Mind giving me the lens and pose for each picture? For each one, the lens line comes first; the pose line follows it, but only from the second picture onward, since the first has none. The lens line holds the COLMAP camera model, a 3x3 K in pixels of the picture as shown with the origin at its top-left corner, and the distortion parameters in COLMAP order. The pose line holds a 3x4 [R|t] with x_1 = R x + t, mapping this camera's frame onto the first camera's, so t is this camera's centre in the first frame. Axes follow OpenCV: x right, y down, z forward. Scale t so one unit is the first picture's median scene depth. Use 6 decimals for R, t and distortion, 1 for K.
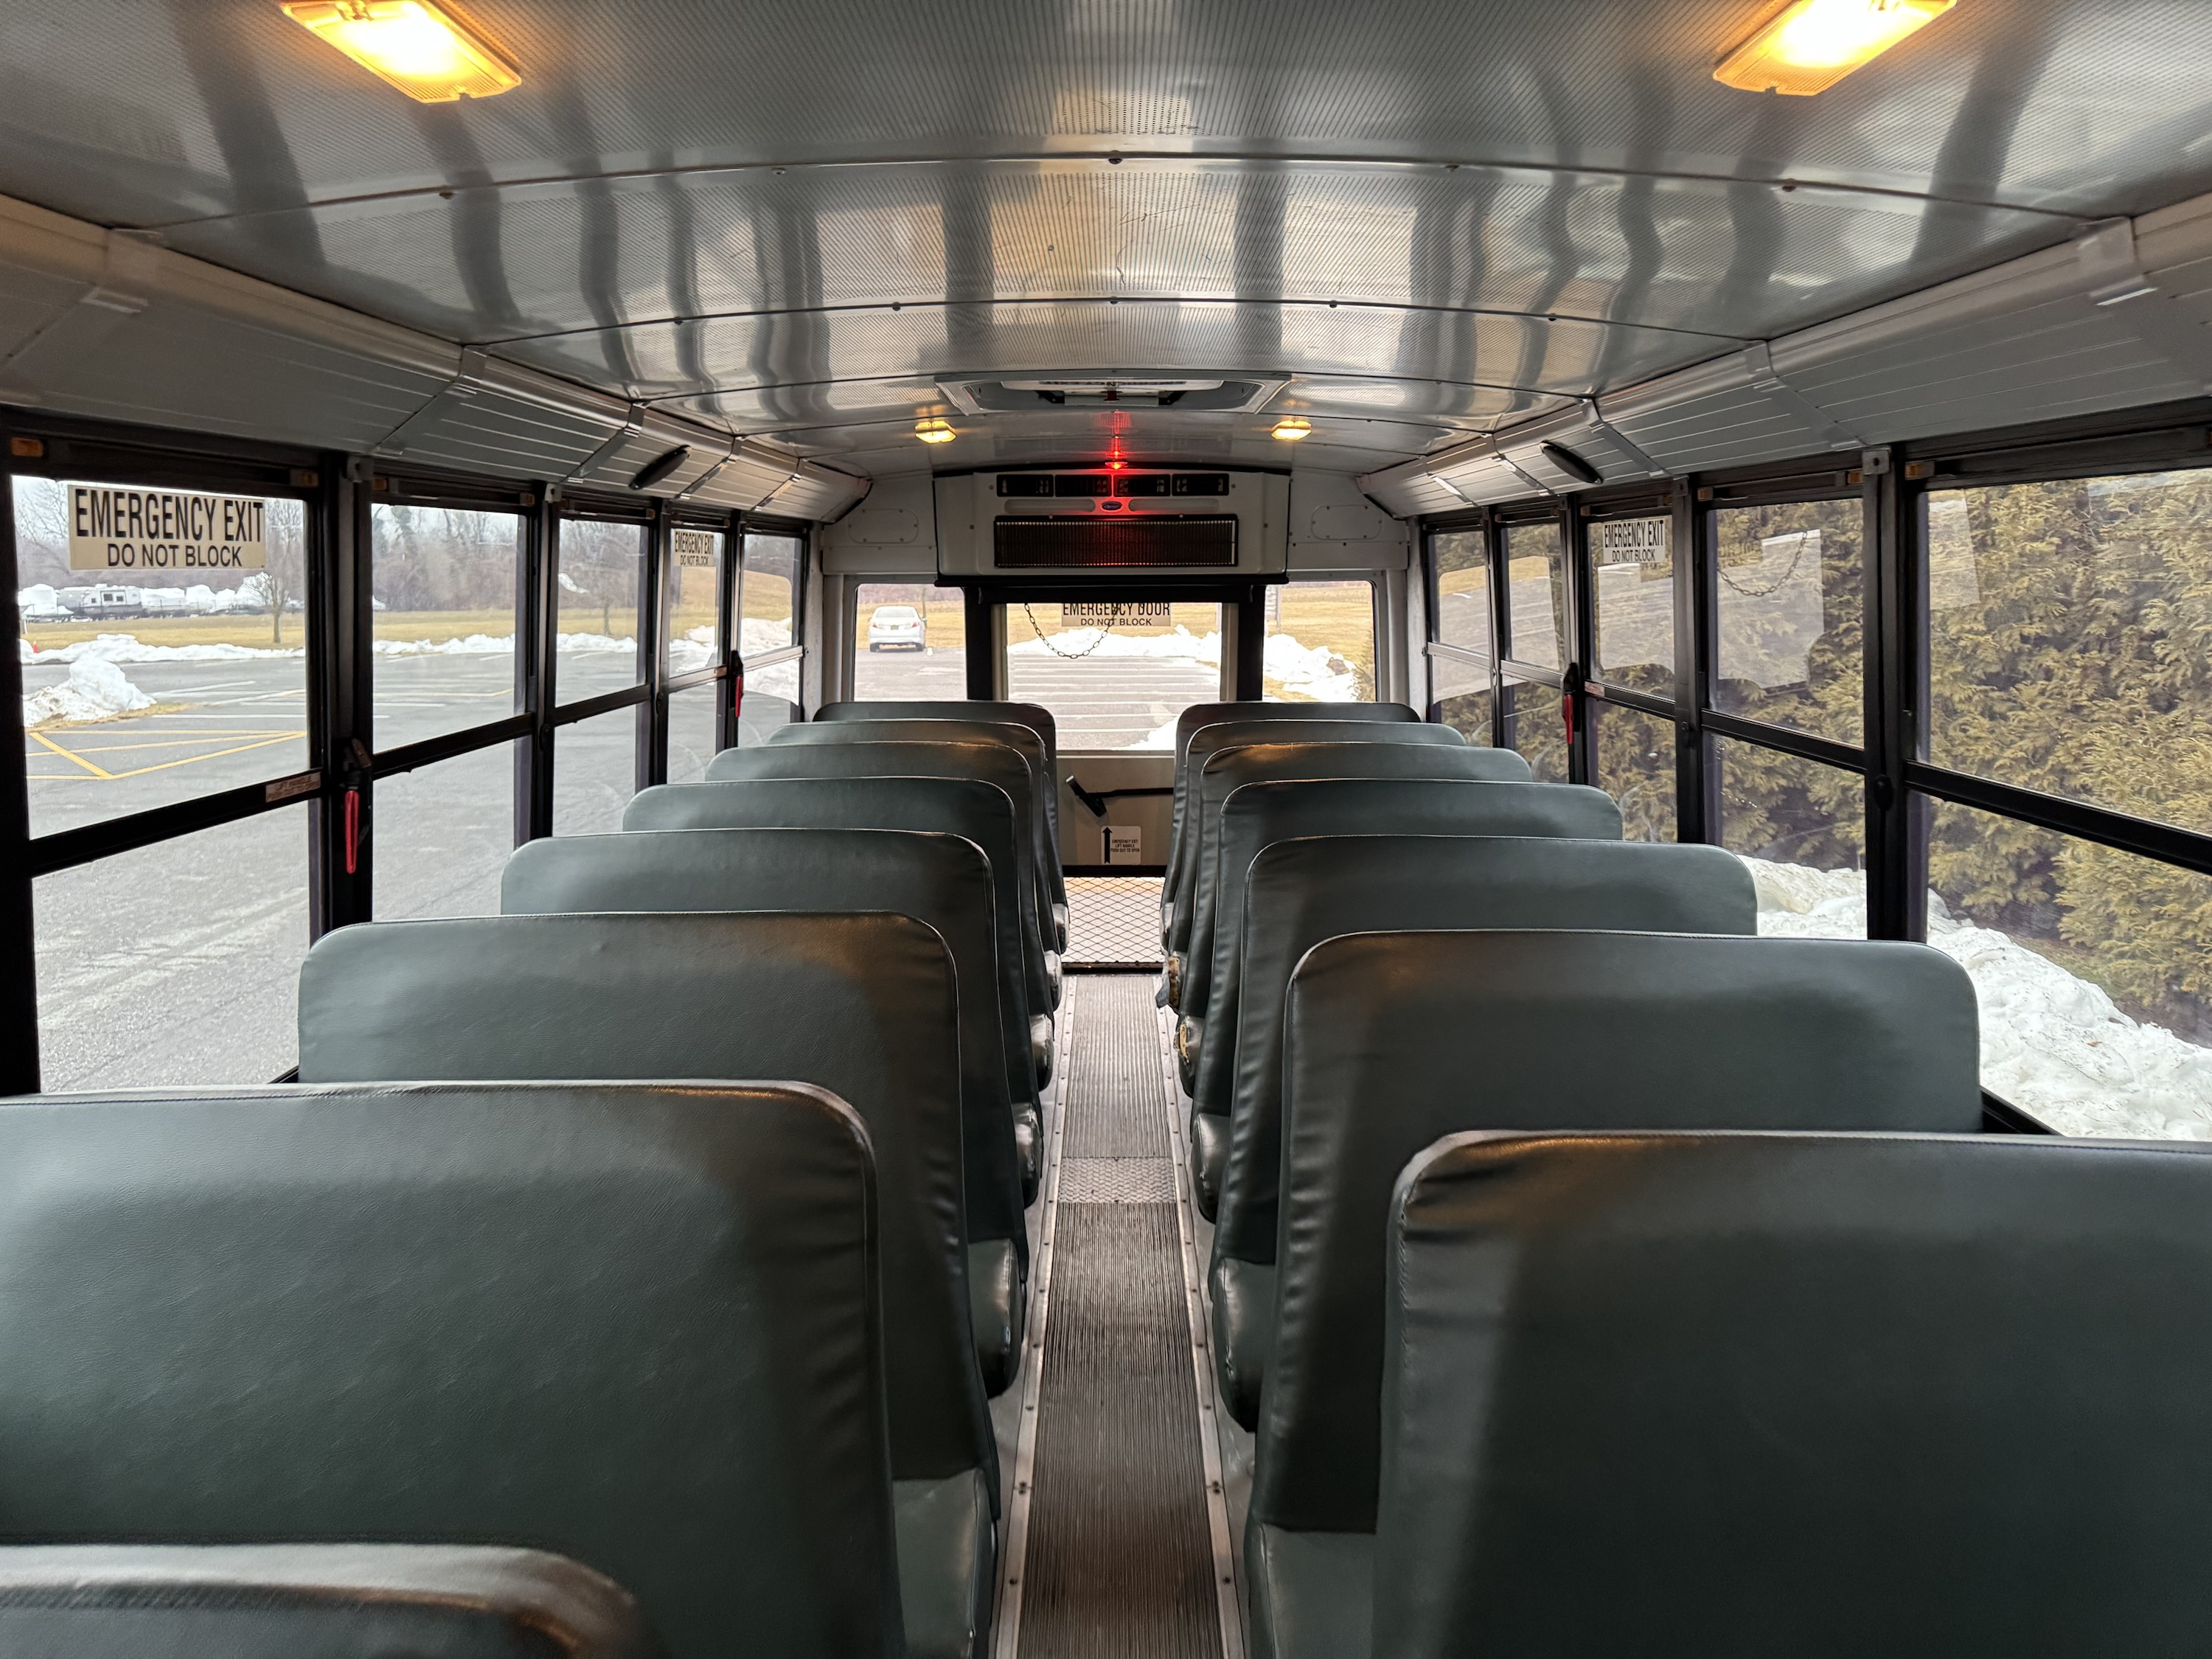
lens RADIAL K [[1584.6, 0, 1084.7], [0, 1584.6, 835.0], [0, 0, 1]] dist [0.023494, -0.027073]
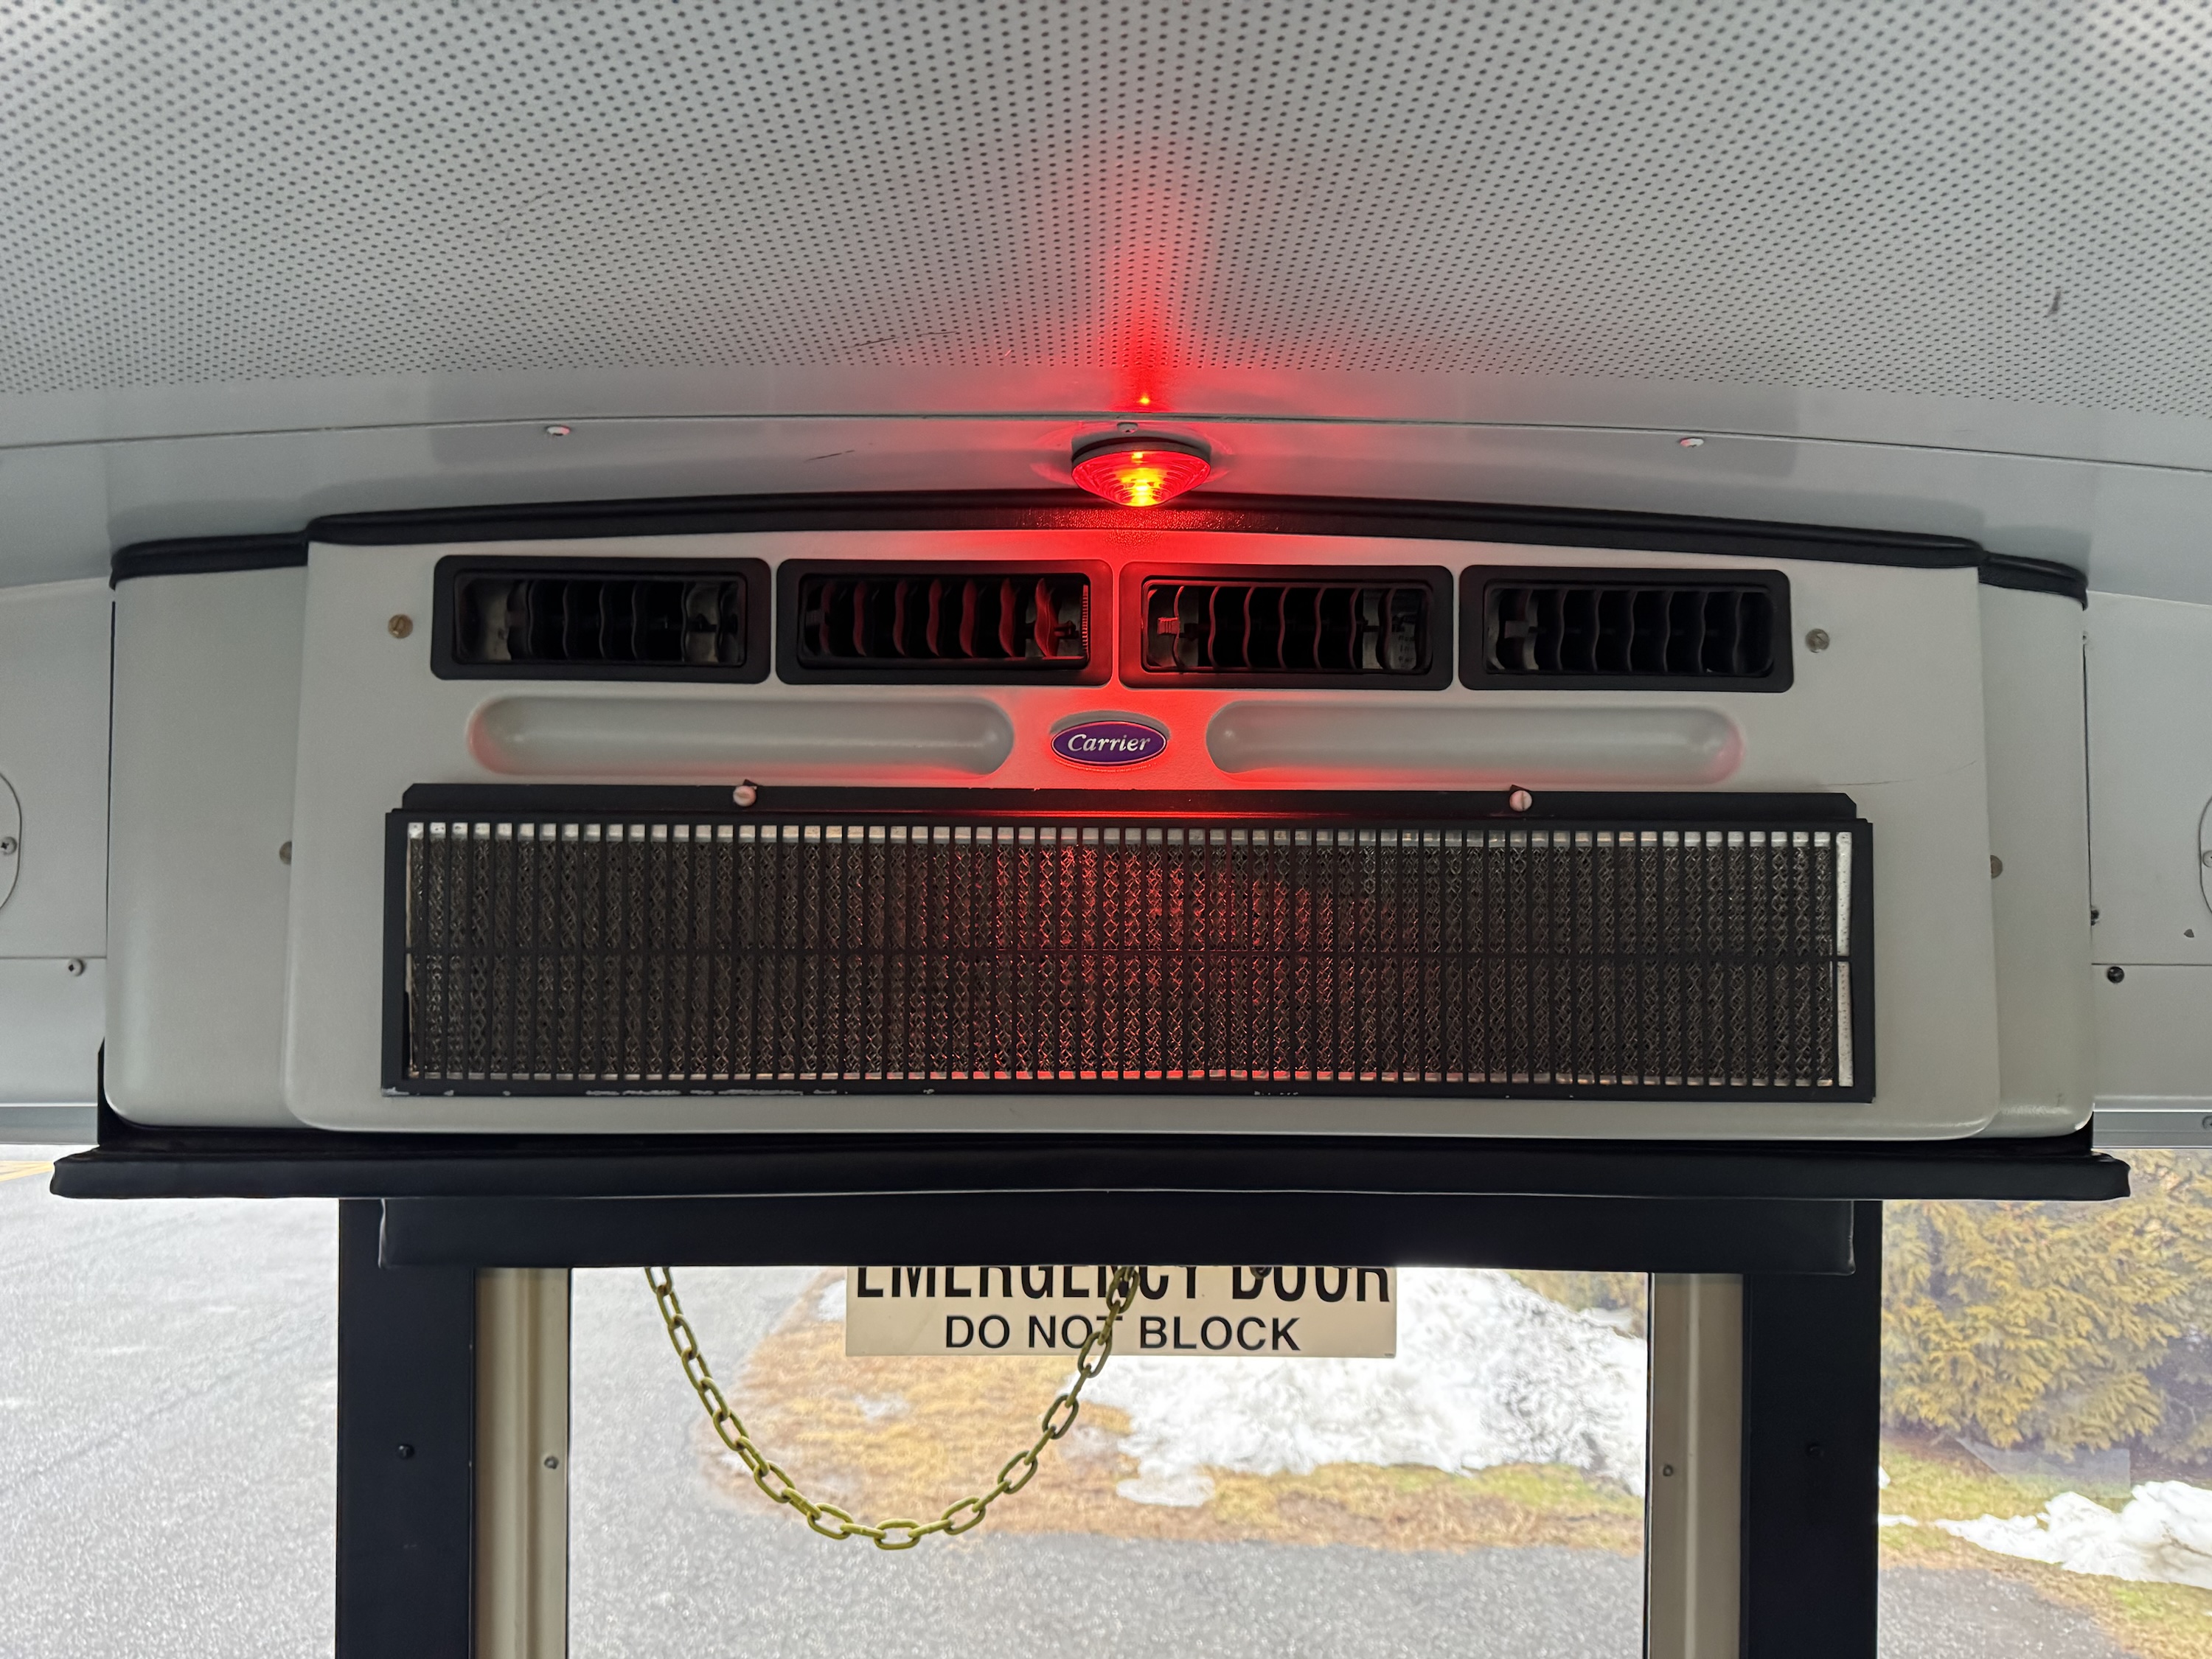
lens RADIAL K [[1584.6, 0, 1099.6], [0, 1584.6, 830.9], [0, 0, 1]] dist [0.023494, -0.027073]
pose [[0.999410, 0.011781, 0.032267, 0.010601], [-0.003654, 0.970484, -0.241139, -0.156458], [-0.034155, 0.240879, 0.969954, 0.835356]]
